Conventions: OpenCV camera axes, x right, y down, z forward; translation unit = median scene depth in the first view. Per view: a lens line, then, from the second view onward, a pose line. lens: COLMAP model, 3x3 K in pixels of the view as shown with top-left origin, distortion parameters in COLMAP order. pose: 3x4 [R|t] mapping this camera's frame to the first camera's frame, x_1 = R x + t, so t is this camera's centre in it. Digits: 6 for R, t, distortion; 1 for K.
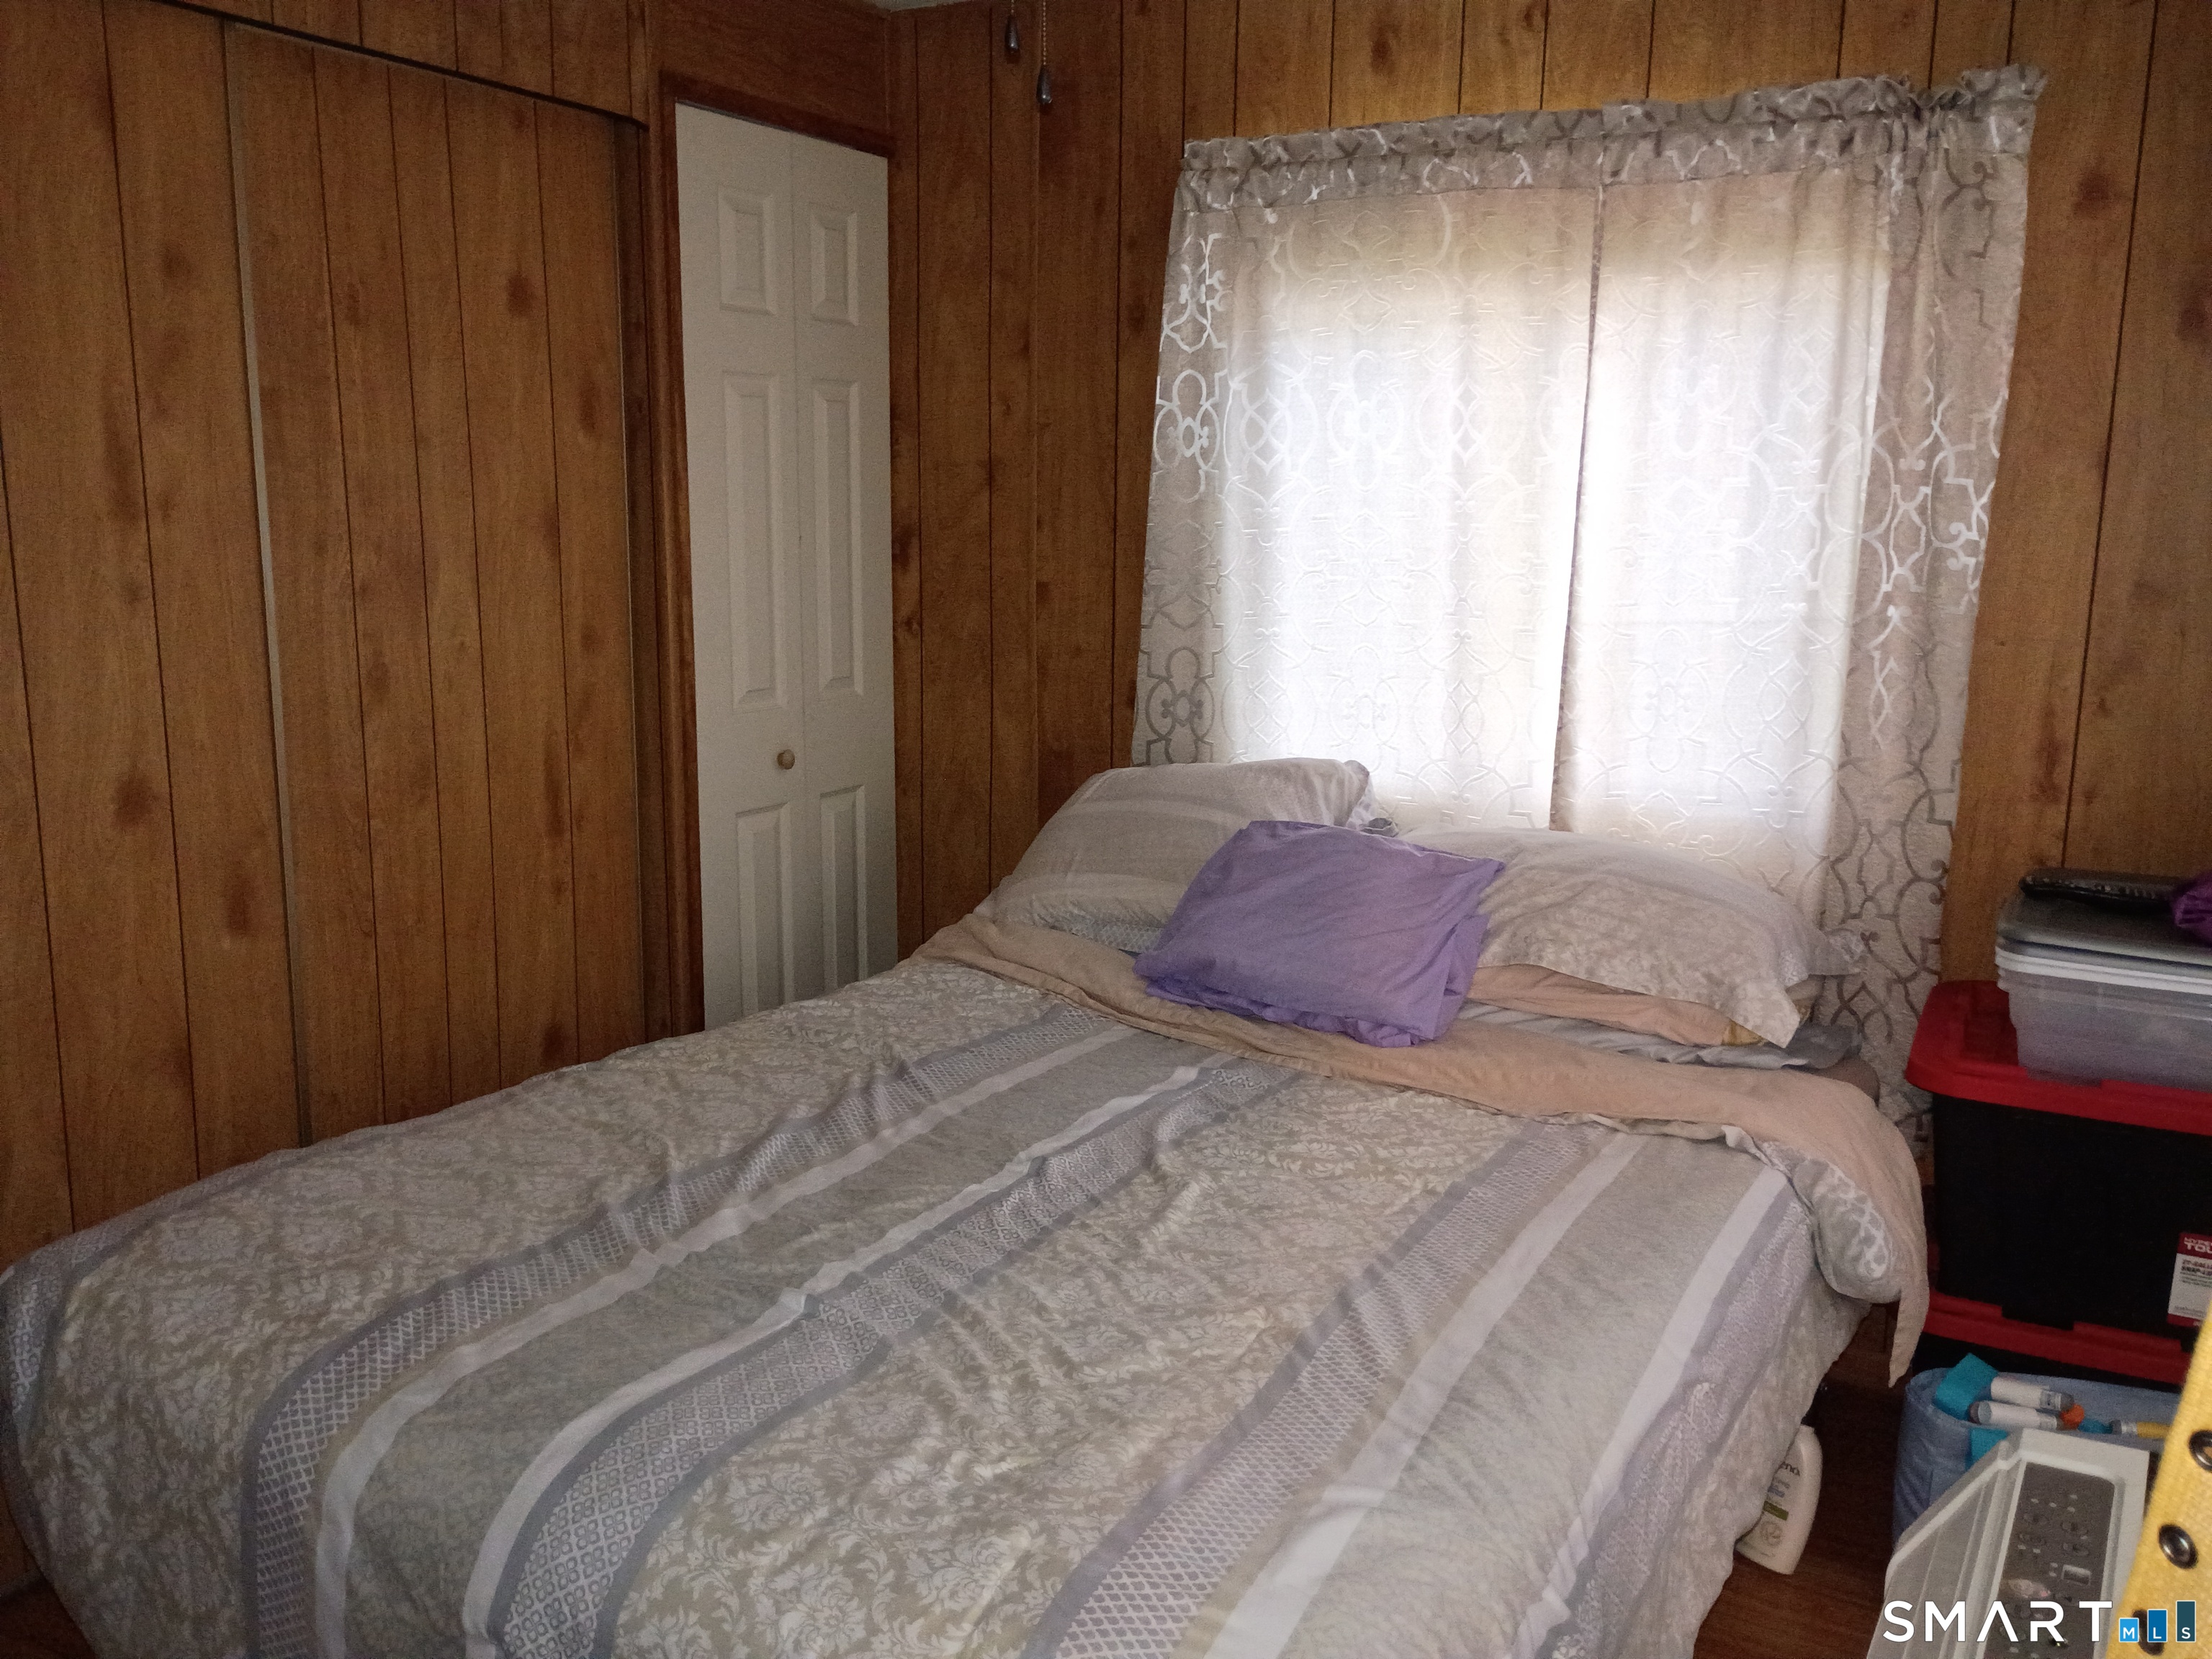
lens RADIAL K [[1844.1, 0, 1083.4], [0, 1844.1, 834.7], [0, 0, 1]] dist [0.053991, -0.043856]
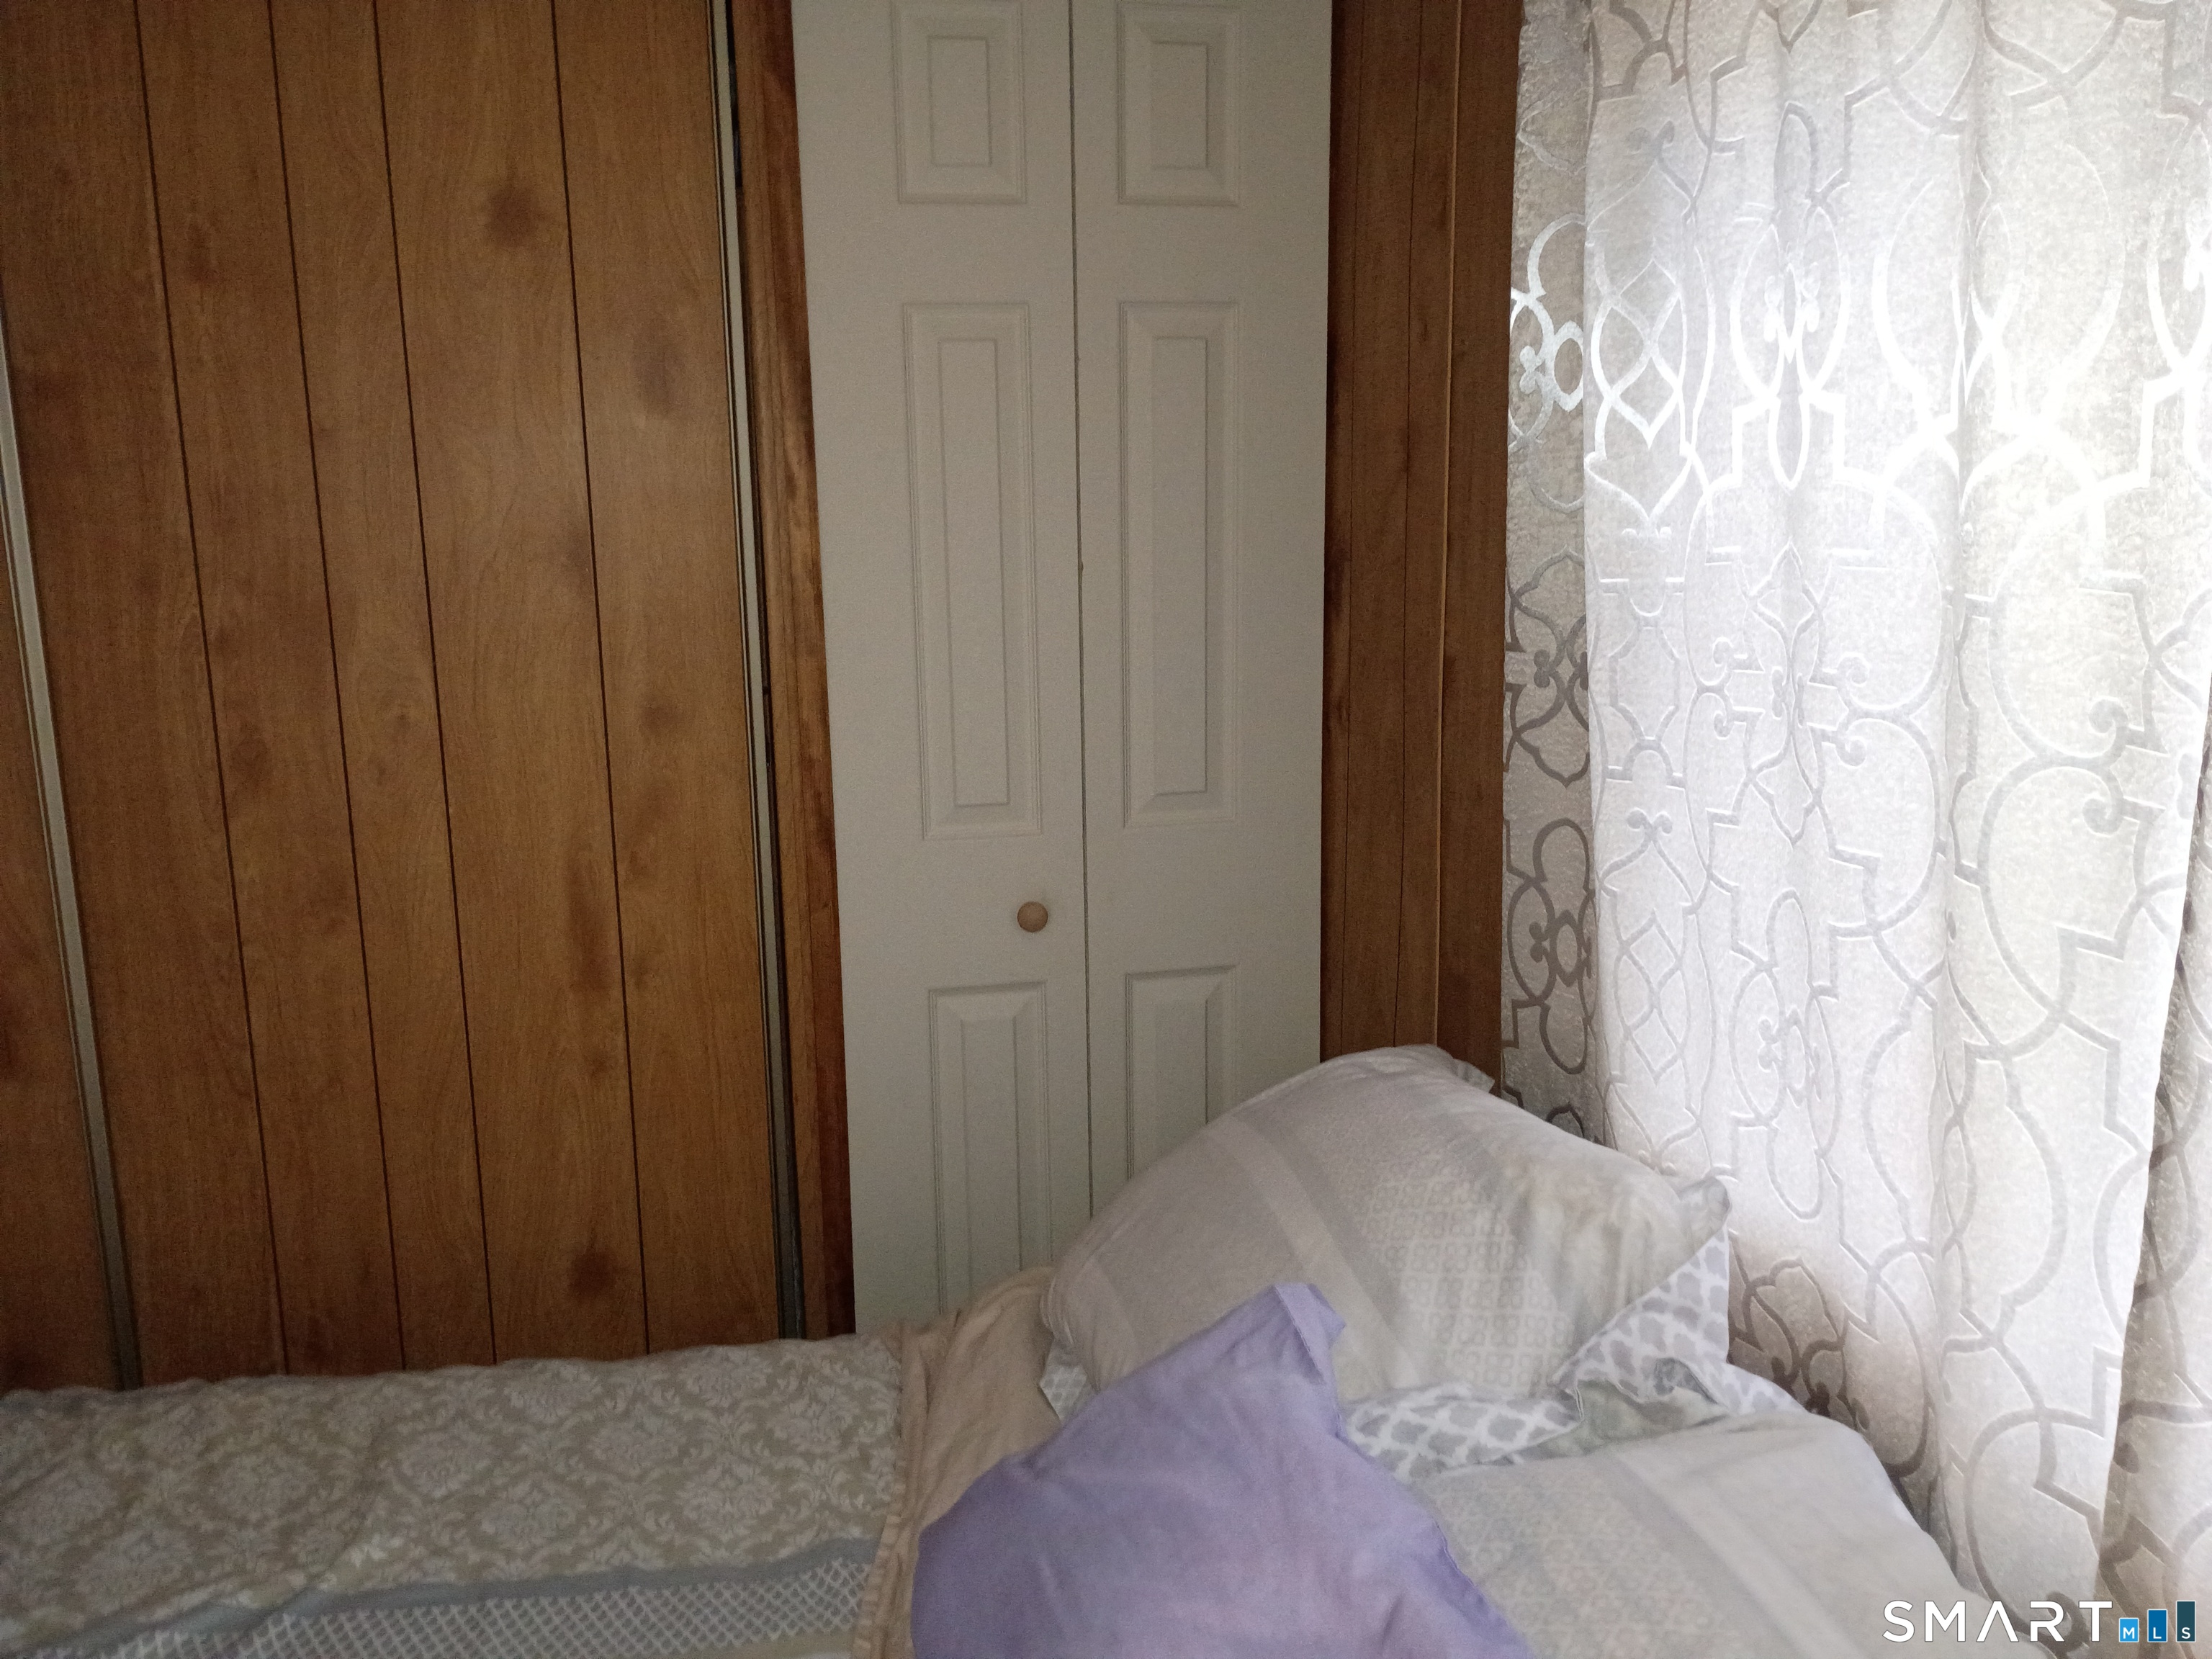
lens RADIAL K [[1844.1, 0, 1083.4], [0, 1844.1, 834.7], [0, 0, 1]] dist [0.053991, -0.043856]
pose [[0.672409, 0.129391, -0.728782, 0.347730], [-0.115780, 0.990869, 0.069099, -0.129344], [0.731068, 0.037916, 0.681250, 0.659678]]
